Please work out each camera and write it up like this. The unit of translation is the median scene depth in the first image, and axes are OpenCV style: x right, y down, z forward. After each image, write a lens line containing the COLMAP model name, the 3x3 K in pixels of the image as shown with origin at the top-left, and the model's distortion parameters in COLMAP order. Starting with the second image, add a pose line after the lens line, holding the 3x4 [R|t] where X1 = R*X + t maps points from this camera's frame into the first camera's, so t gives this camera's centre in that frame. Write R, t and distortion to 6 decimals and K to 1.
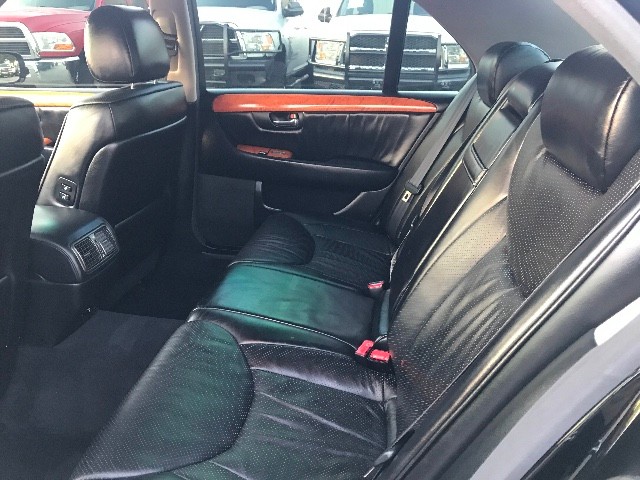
lens RADIAL K [[531.8, 0, 320.0], [0, 531.8, 240.0], [0, 0, 1]] dist [0.017088, -0.012952]
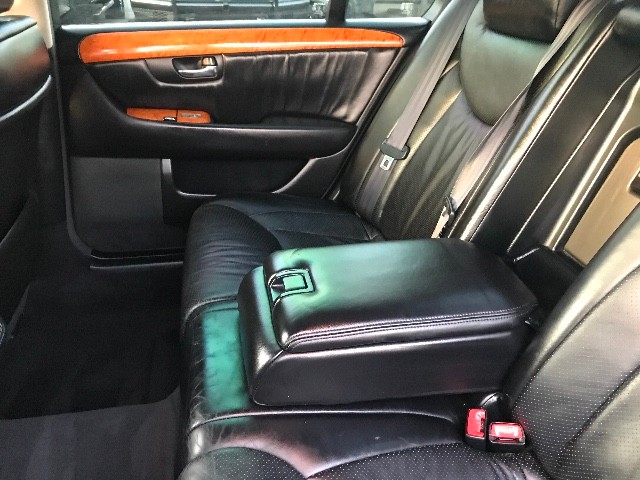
lens RADIAL K [[531.8, 0, 320.0], [0, 531.8, 240.0], [0, 0, 1]] dist [0.017088, -0.012952]
pose [[0.940255, -0.157114, 0.302052, -0.162002], [0.118773, 0.982791, 0.141476, -0.085219], [-0.319082, -0.097148, 0.942735, 0.274820]]
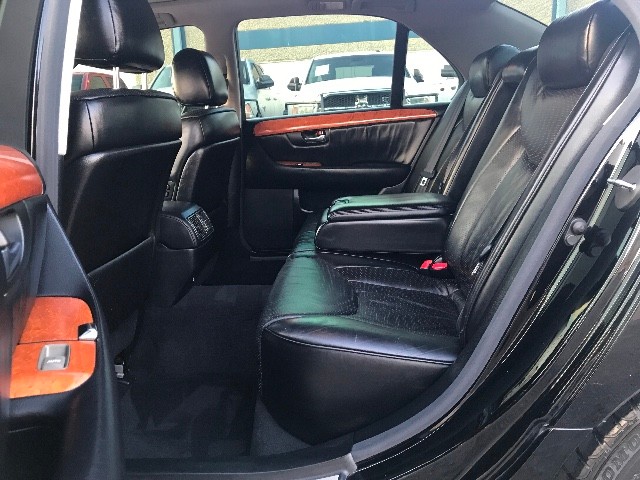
lens RADIAL K [[537.2, 0, 321.2], [0, 537.2, 225.9], [0, 0, 1]] dist [0.079288, -0.009353]
pose [[0.992928, -0.098836, 0.065768, -0.154594], [0.108090, 0.981740, -0.156532, 0.175658], [-0.049096, 0.162534, 0.985481, -0.196420]]
